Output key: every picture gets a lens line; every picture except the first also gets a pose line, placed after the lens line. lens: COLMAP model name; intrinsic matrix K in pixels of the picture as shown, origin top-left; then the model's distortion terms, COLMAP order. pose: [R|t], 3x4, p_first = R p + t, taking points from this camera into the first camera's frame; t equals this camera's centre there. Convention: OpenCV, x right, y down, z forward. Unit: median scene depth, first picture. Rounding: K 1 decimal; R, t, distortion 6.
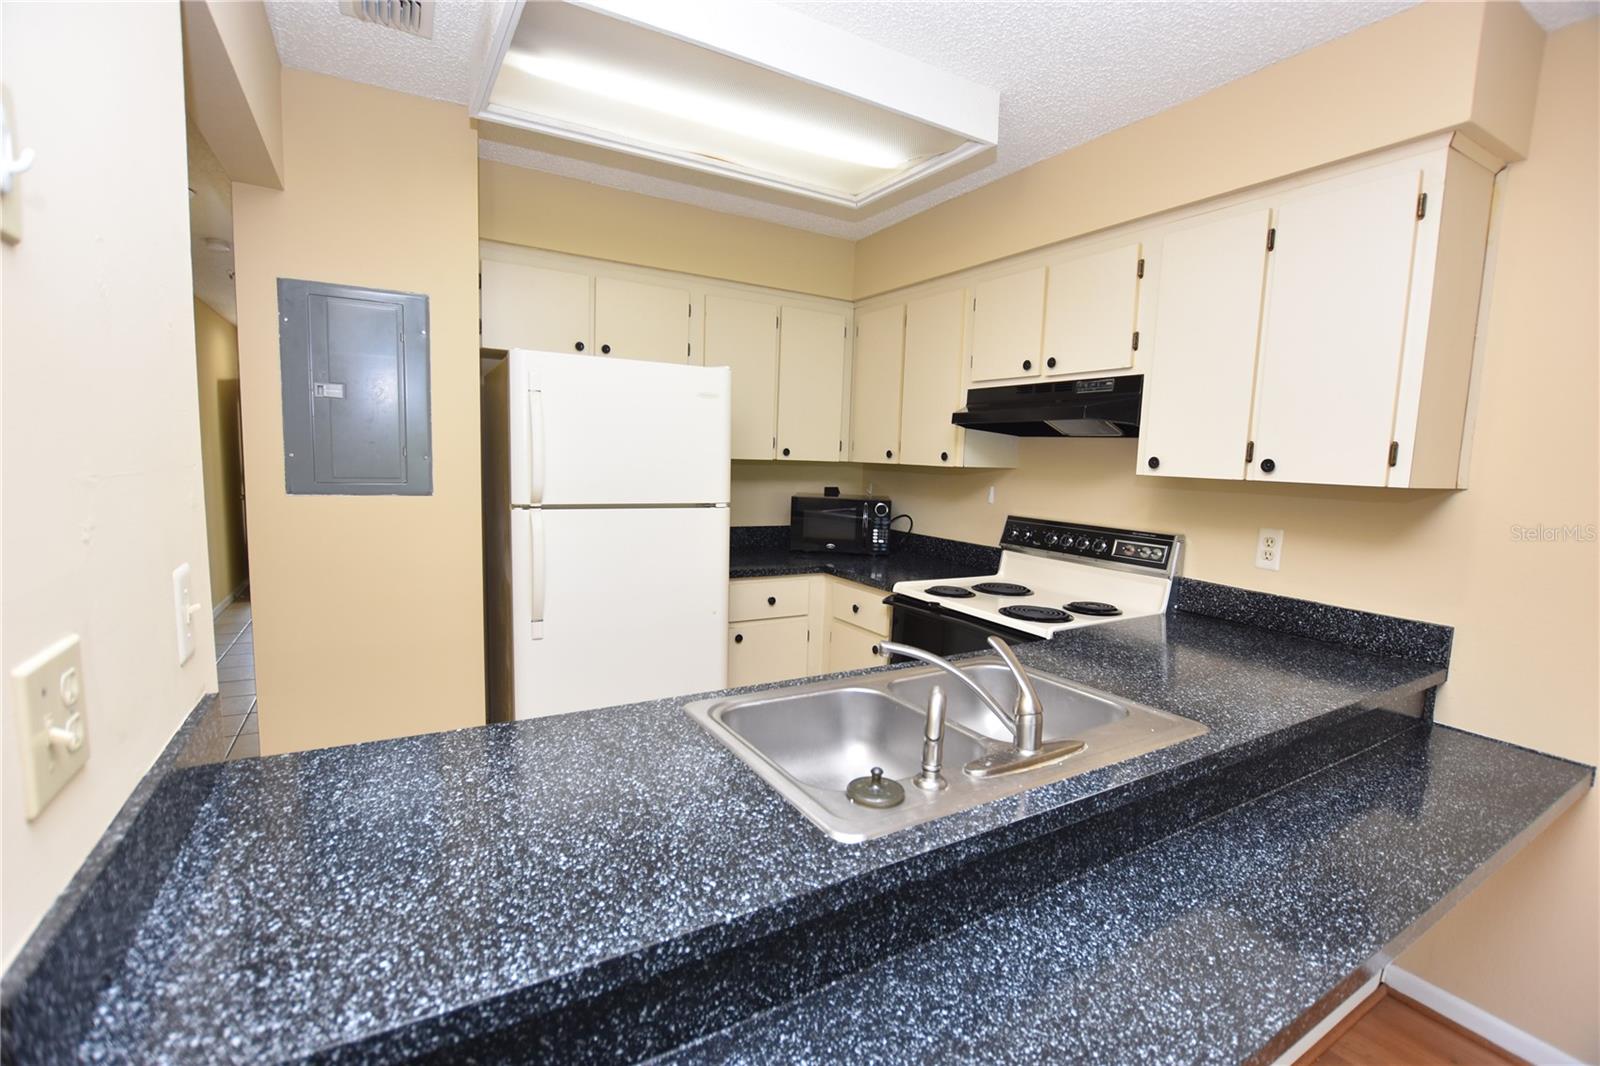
lens RADIAL K [[699.8, 0, 802.6], [0, 699.8, 539.8], [0, 0, 1]] dist [-0.029614, 0.003997]
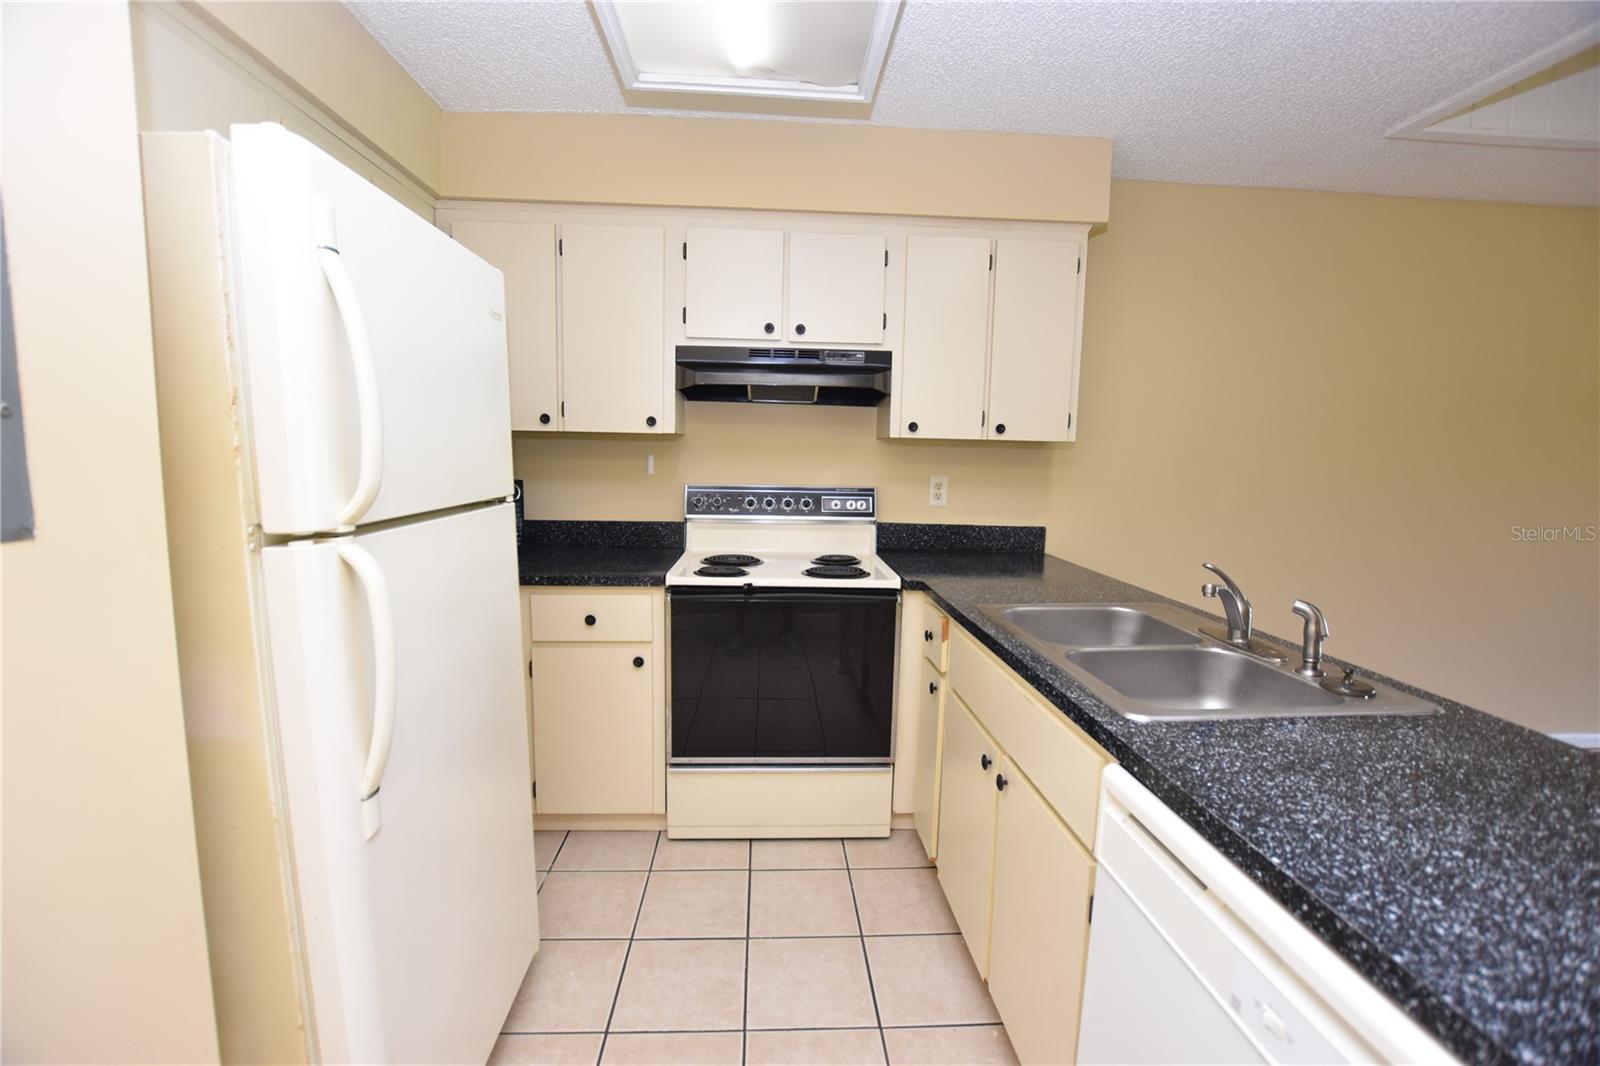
lens RADIAL K [[699.8, 0, 804.2], [0, 699.8, 538.0], [0, 0, 1]] dist [-0.029614, 0.003997]
pose [[0.464736, -0.137693, 0.874678, -0.588115], [0.103266, 0.989522, 0.100904, -0.054970], [-0.879407, 0.043431, 0.474085, 0.531866]]
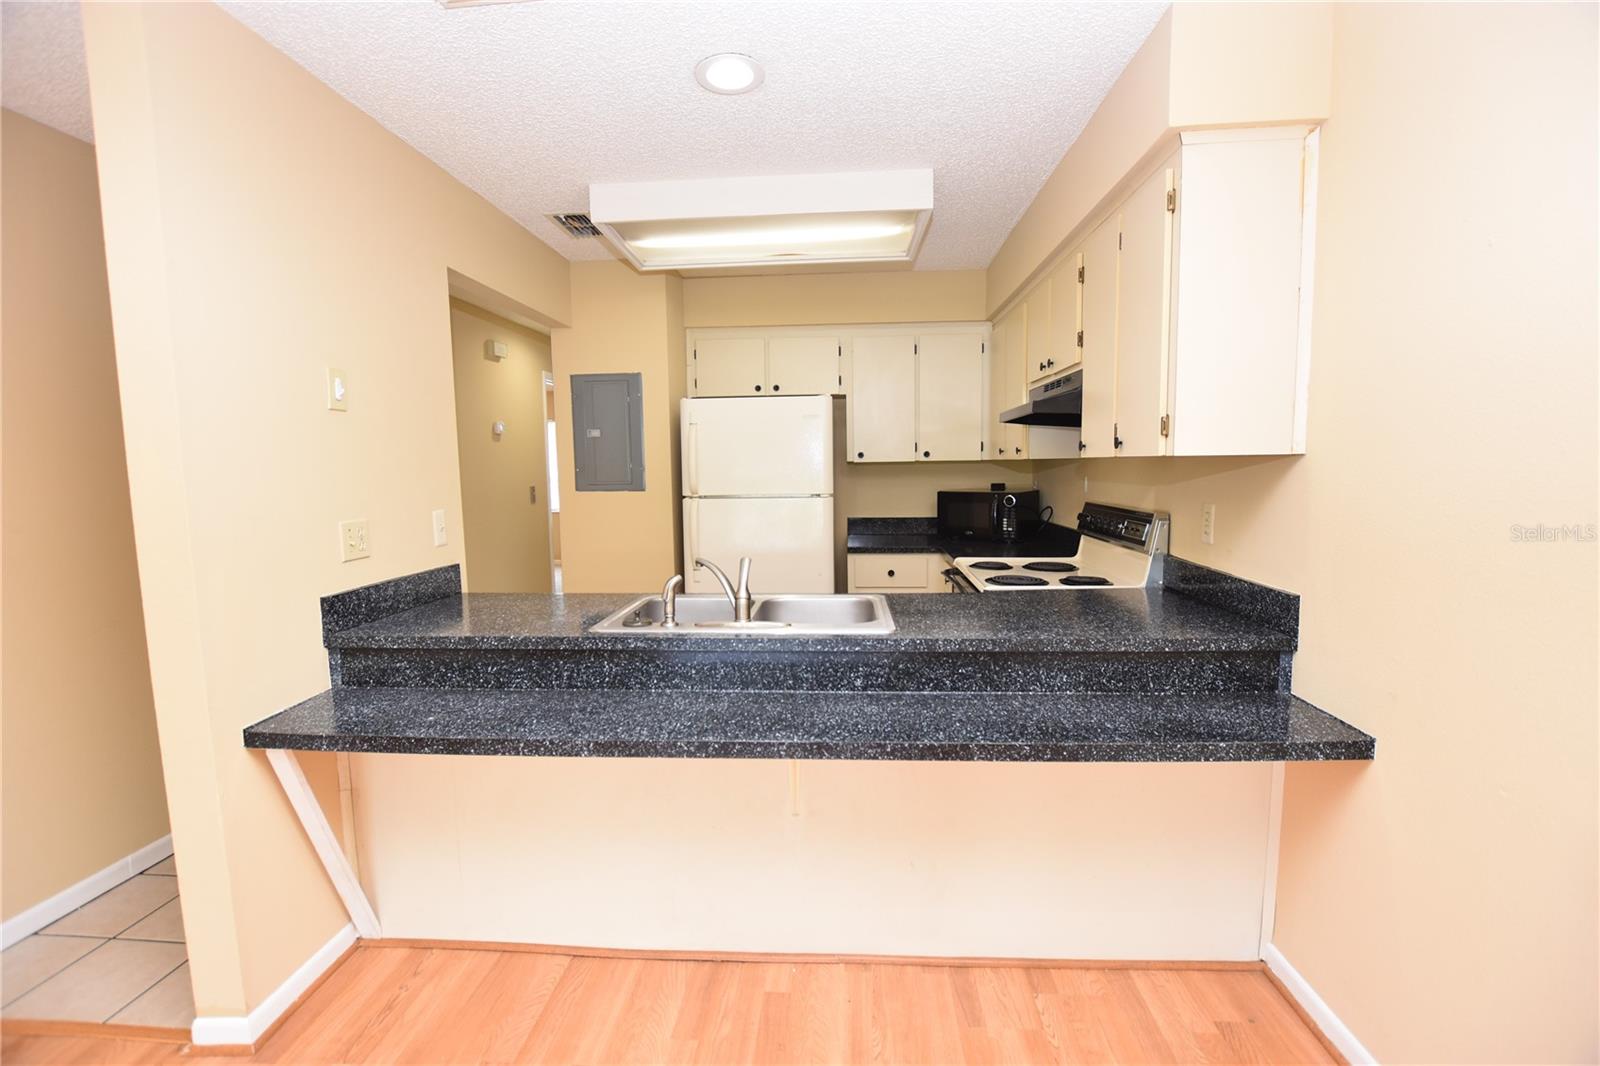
lens RADIAL K [[699.8, 0, 802.0], [0, 699.8, 537.7], [0, 0, 1]] dist [-0.029614, 0.003997]
pose [[0.826049, 0.013876, -0.563428, 0.685636], [-0.025483, 0.999594, -0.012743, 0.056787], [0.563022, 0.024884, 0.826067, -0.164892]]
